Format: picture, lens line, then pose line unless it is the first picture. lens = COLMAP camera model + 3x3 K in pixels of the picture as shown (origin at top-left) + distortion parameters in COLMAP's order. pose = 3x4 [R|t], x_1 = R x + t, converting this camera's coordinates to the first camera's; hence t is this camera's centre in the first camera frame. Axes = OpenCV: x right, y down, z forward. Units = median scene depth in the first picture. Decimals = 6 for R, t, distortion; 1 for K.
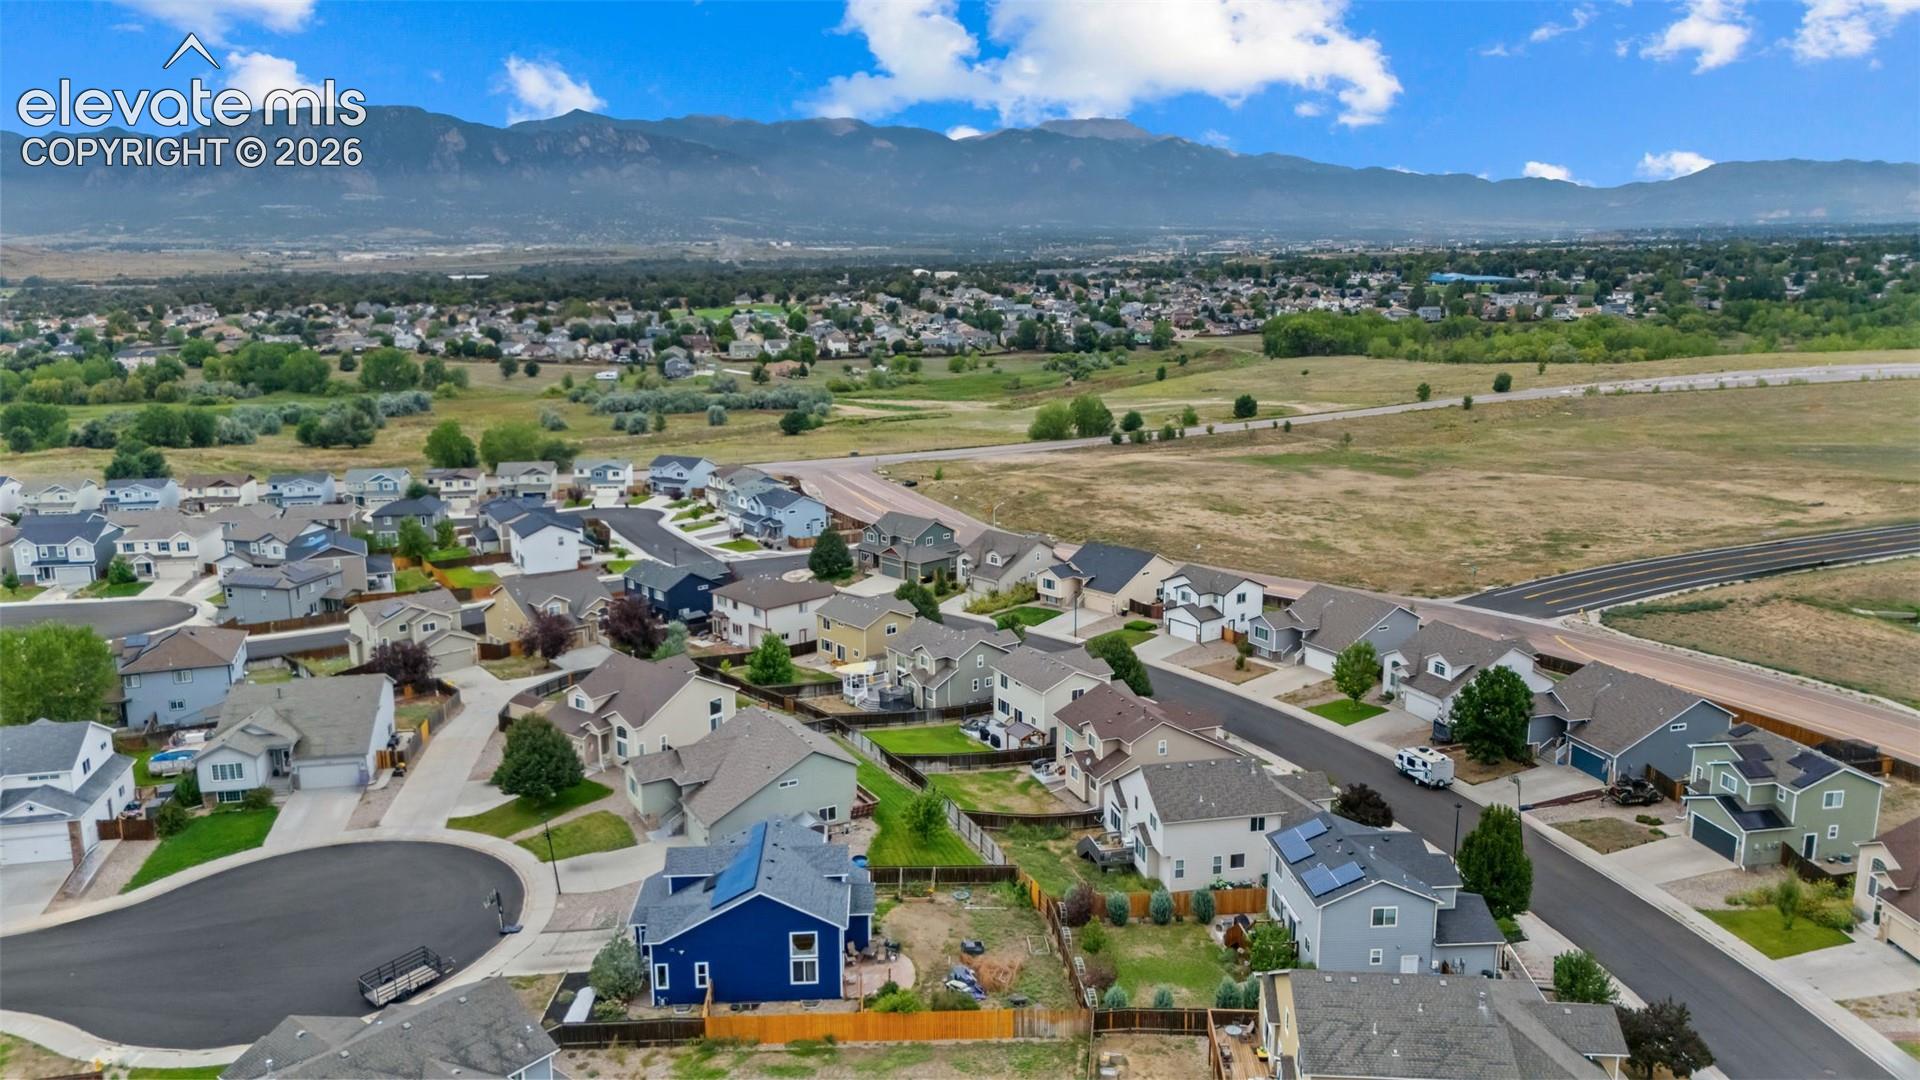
lens RADIAL K [[1373.6, 0, 960.7], [0, 1373.6, 540.0], [0, 0, 1]] dist [-0.001546, -0.001389]
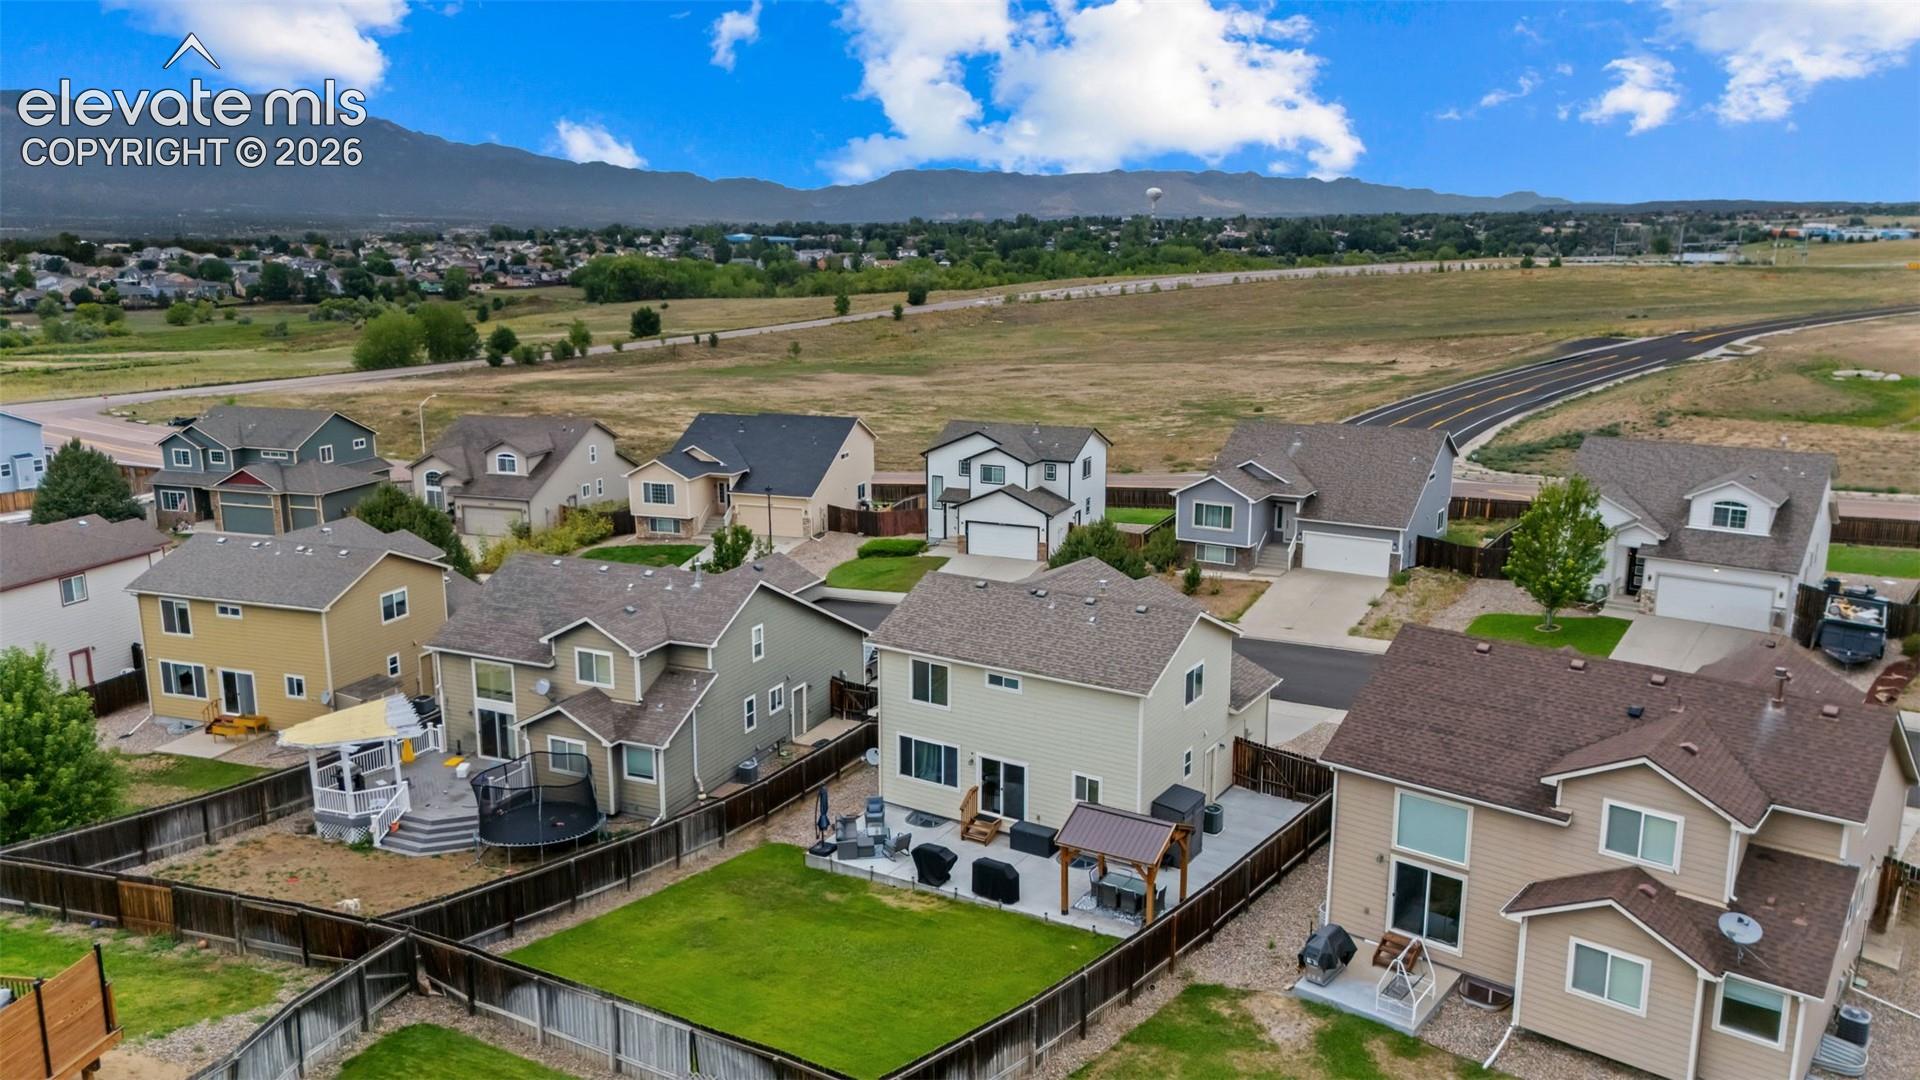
lens RADIAL K [[1373.6, 0, 960.7], [0, 1373.6, 538.6], [0, 0, 1]] dist [-0.001546, -0.001389]
pose [[0.857713, -0.100054, 0.504299, -0.077747], [0.100952, 0.994561, 0.025624, 0.040577], [-0.504120, 0.028932, 0.863149, 0.467611]]
